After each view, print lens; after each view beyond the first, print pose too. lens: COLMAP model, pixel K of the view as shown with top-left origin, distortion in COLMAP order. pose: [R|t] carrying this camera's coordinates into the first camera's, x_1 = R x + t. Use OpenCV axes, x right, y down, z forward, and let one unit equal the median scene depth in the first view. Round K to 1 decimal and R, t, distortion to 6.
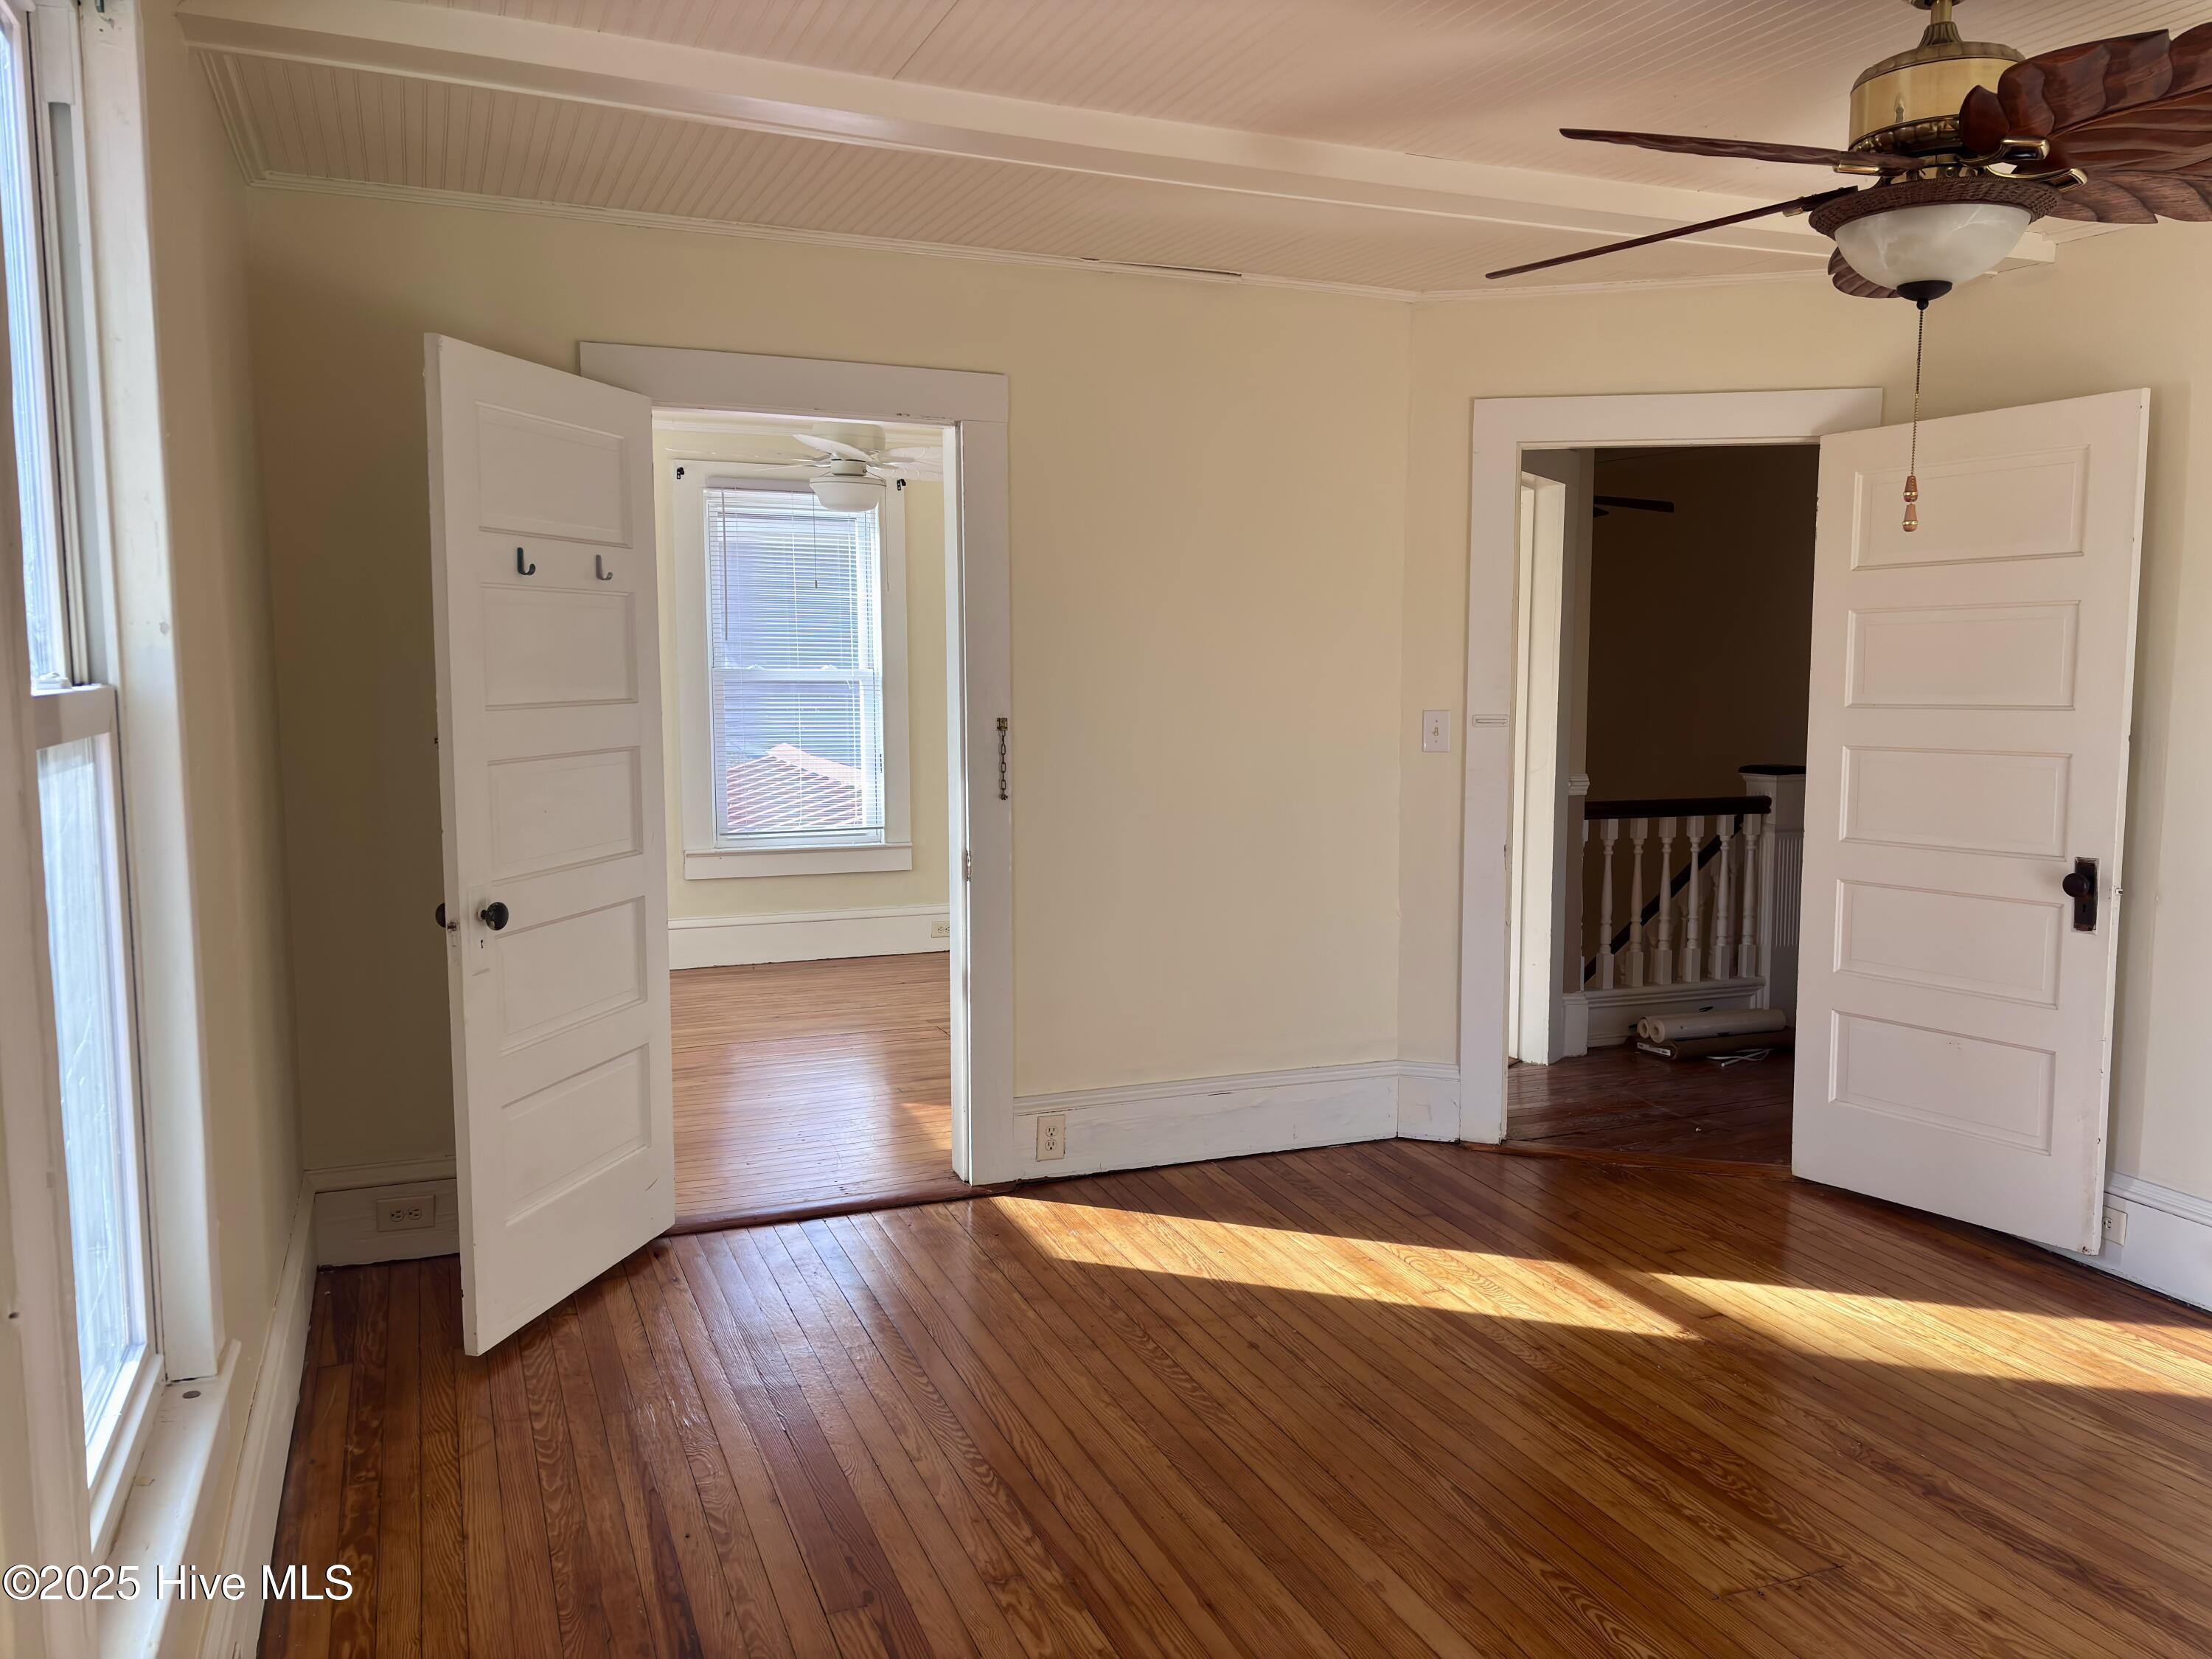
lens RADIAL K [[1657.8, 0, 1100.7], [0, 1657.8, 816.2], [0, 0, 1]] dist [0.056448, -0.060408]
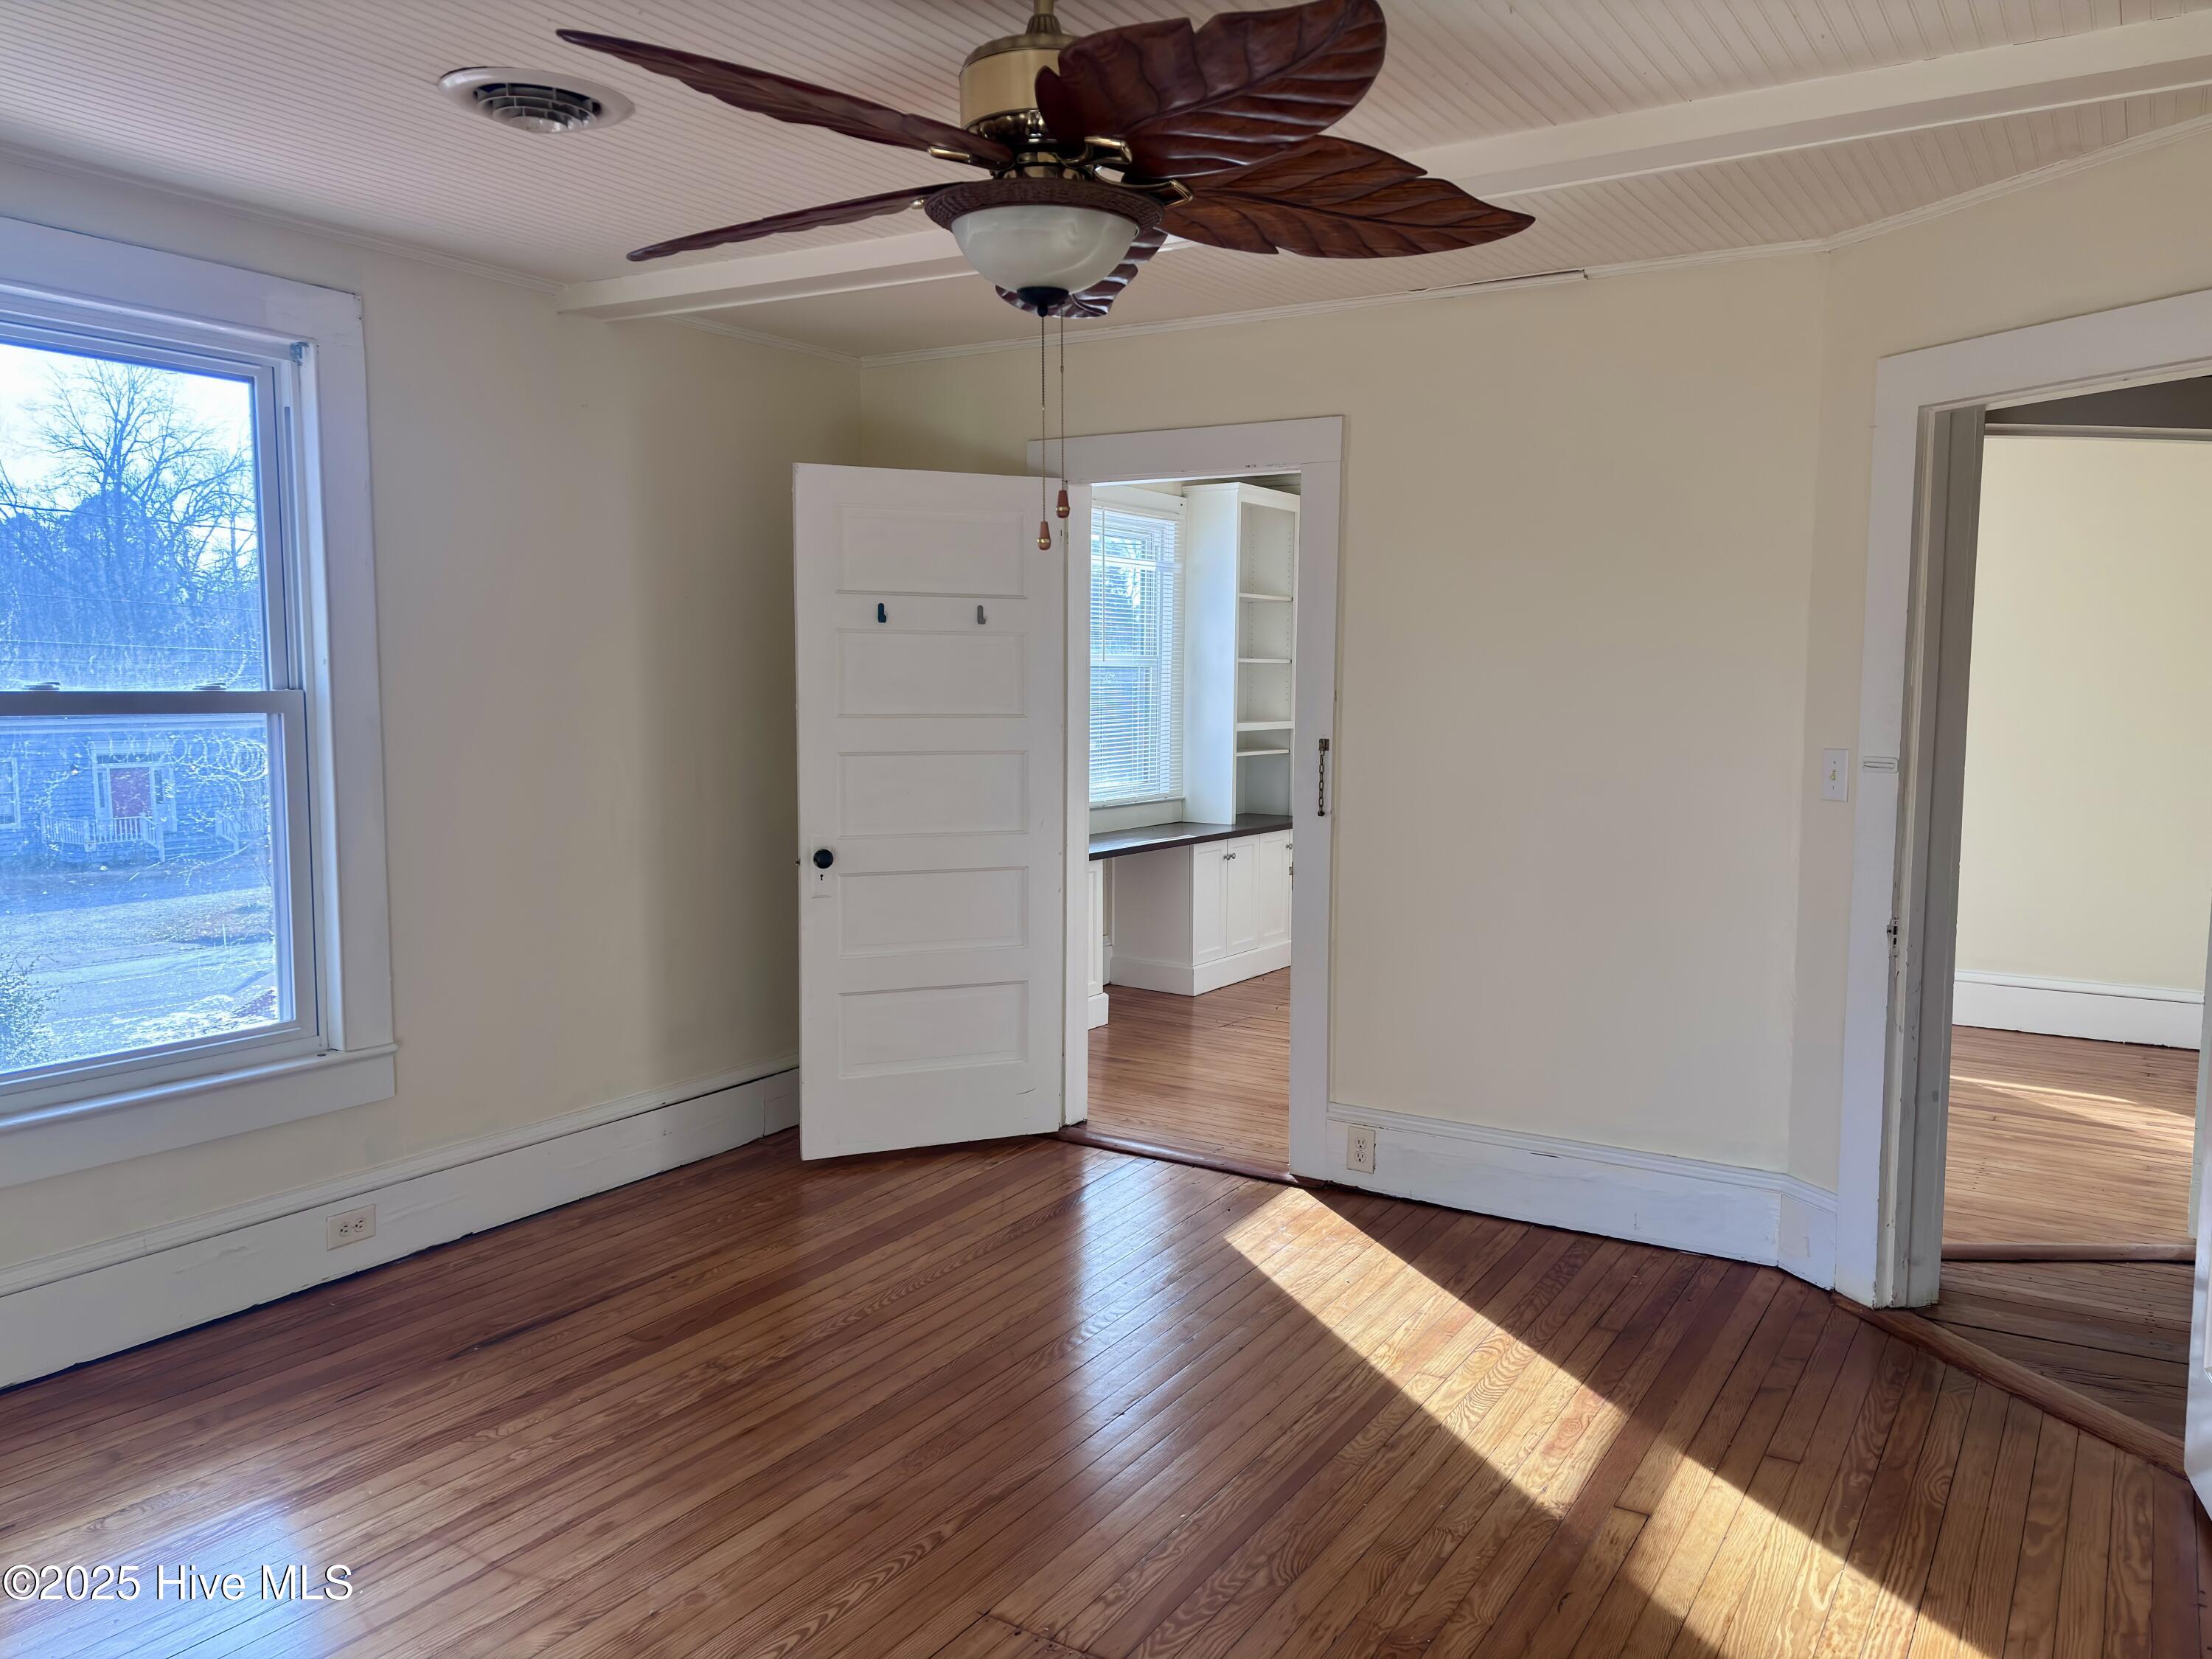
lens RADIAL K [[1657.8, 0, 1110.2], [0, 1657.8, 812.0], [0, 0, 1]] dist [0.056448, -0.060408]
pose [[0.588335, 0.065609, -0.805951, 0.826210], [-0.080457, 0.996507, 0.022388, -0.029355], [0.804605, 0.051673, 0.591558, 0.307490]]
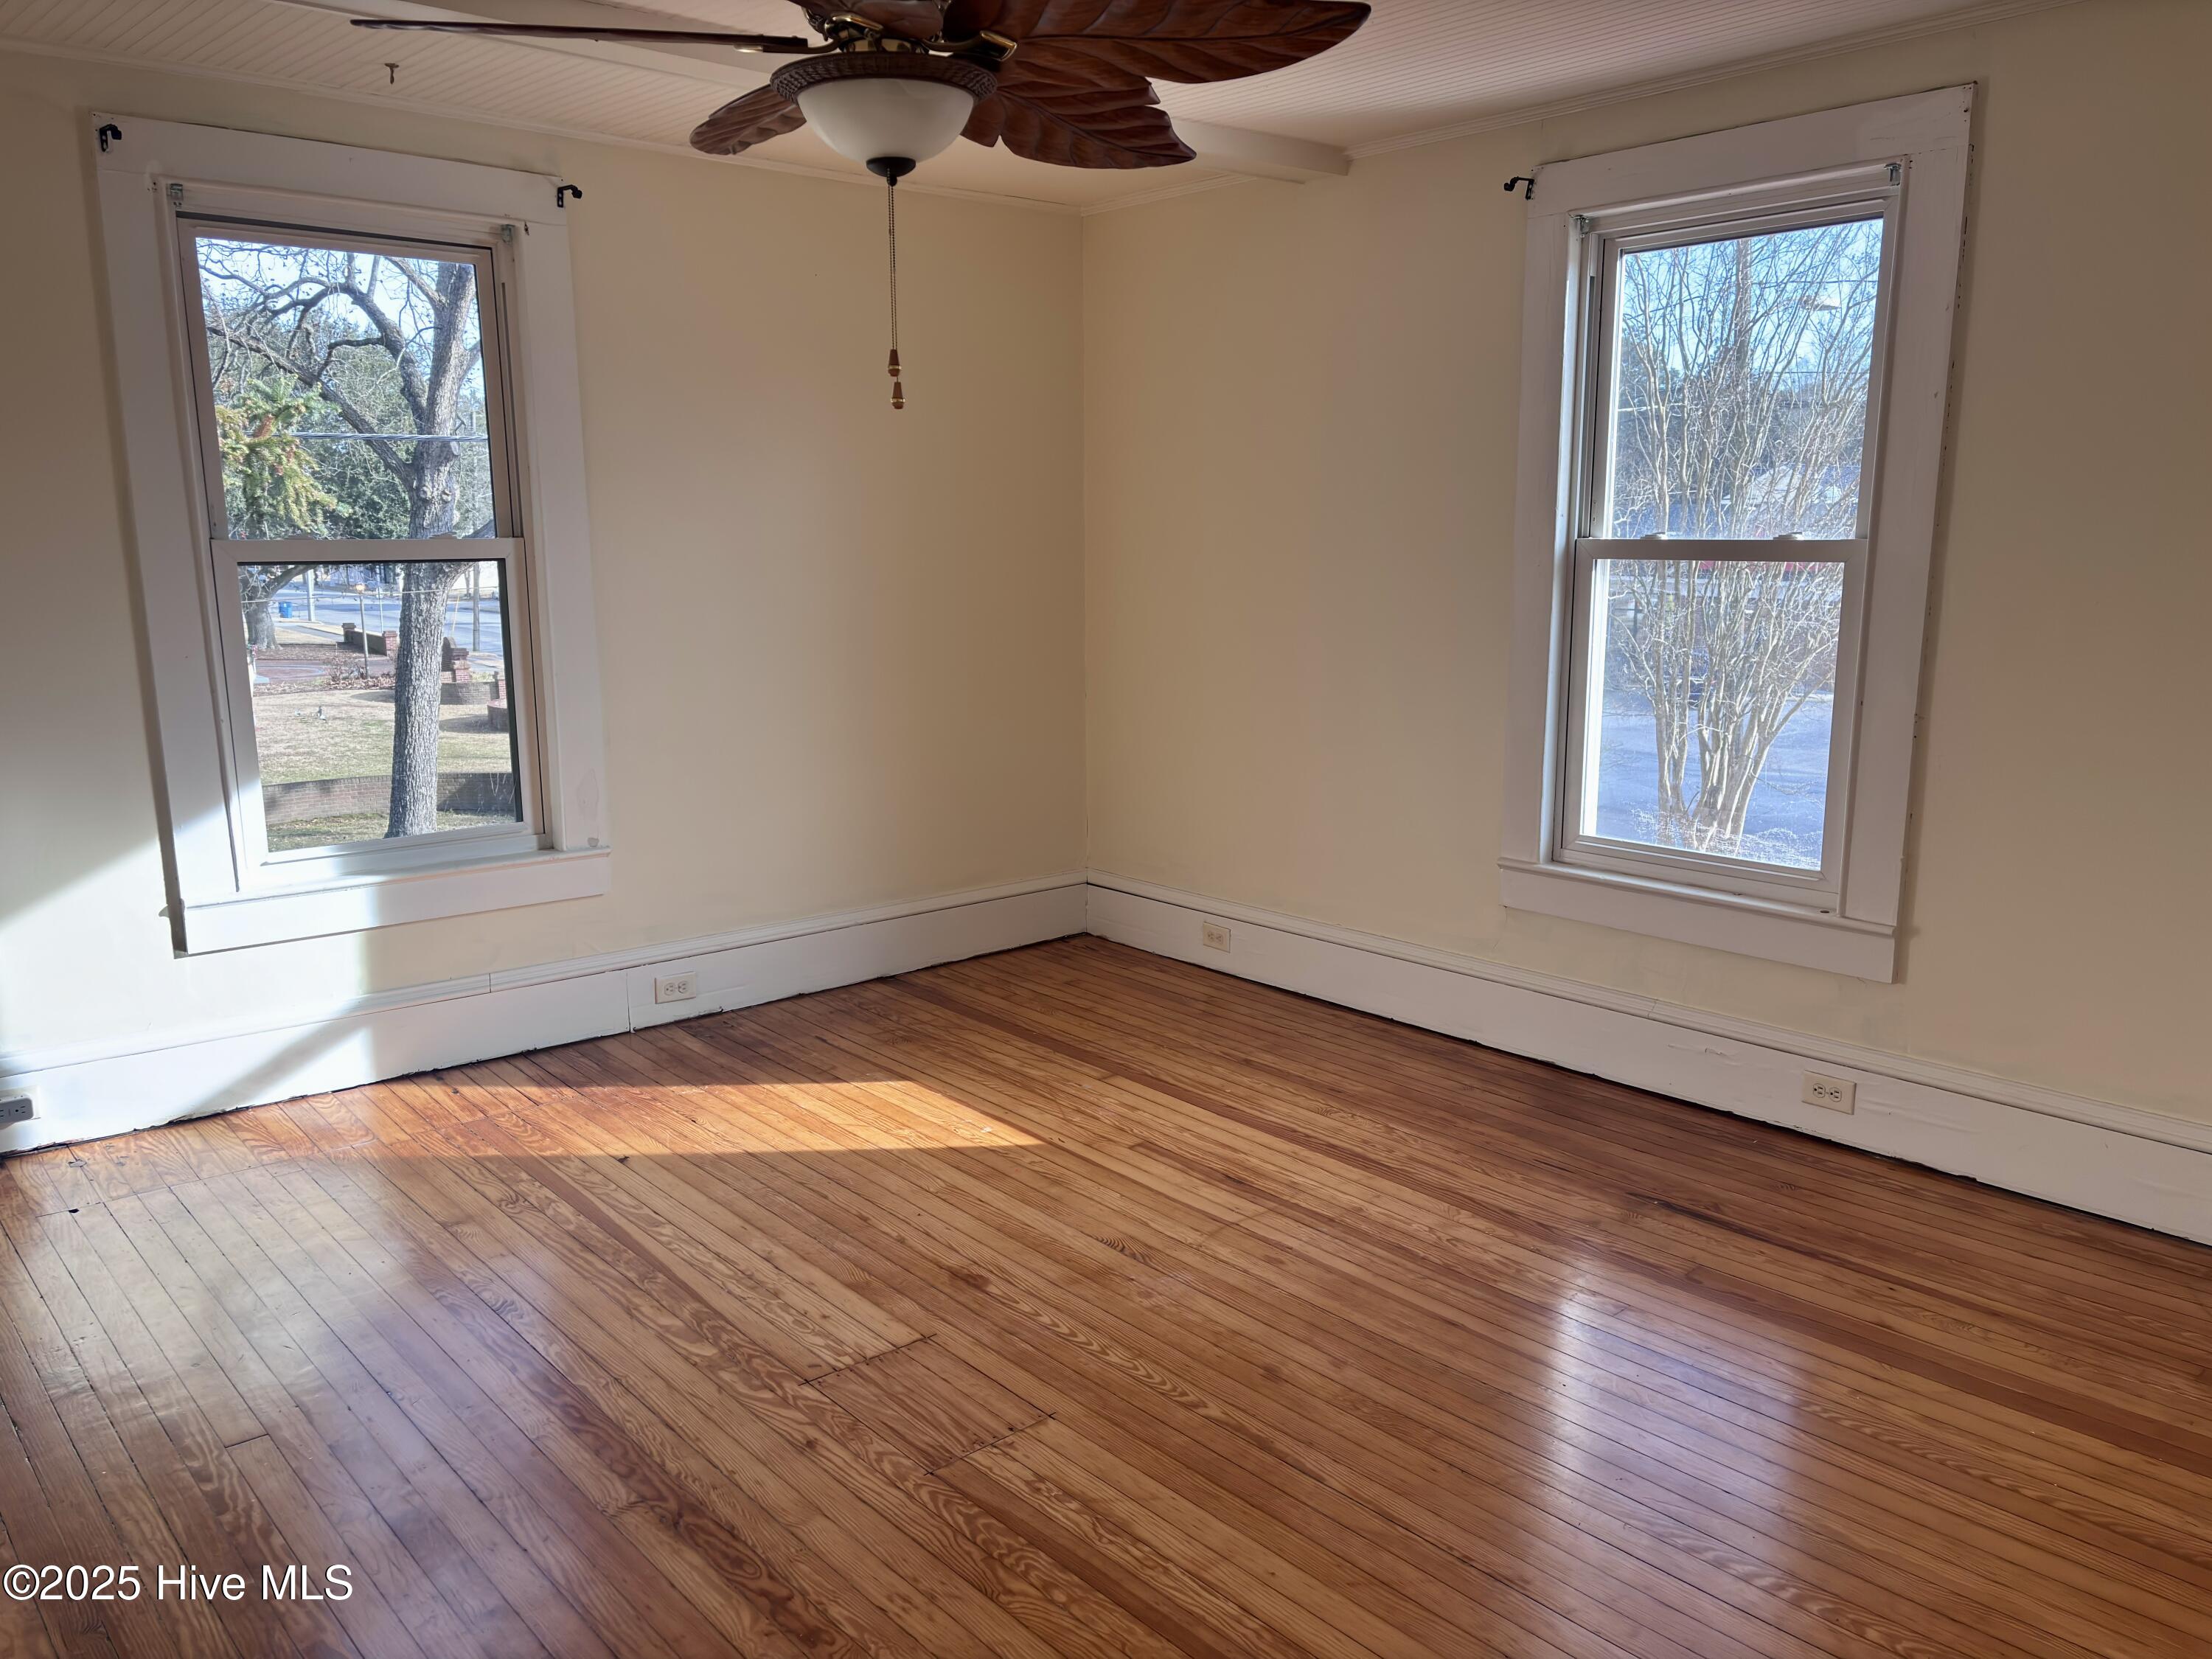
lens RADIAL K [[1657.8, 0, 1115.8], [0, 1657.8, 813.8], [0, 0, 1]] dist [0.056448, -0.060408]
pose [[-0.942010, 0.060408, -0.330103, 0.457084], [-0.028641, 0.965604, 0.258435, -0.128173], [0.334361, 0.252903, -0.907878, 1.311135]]
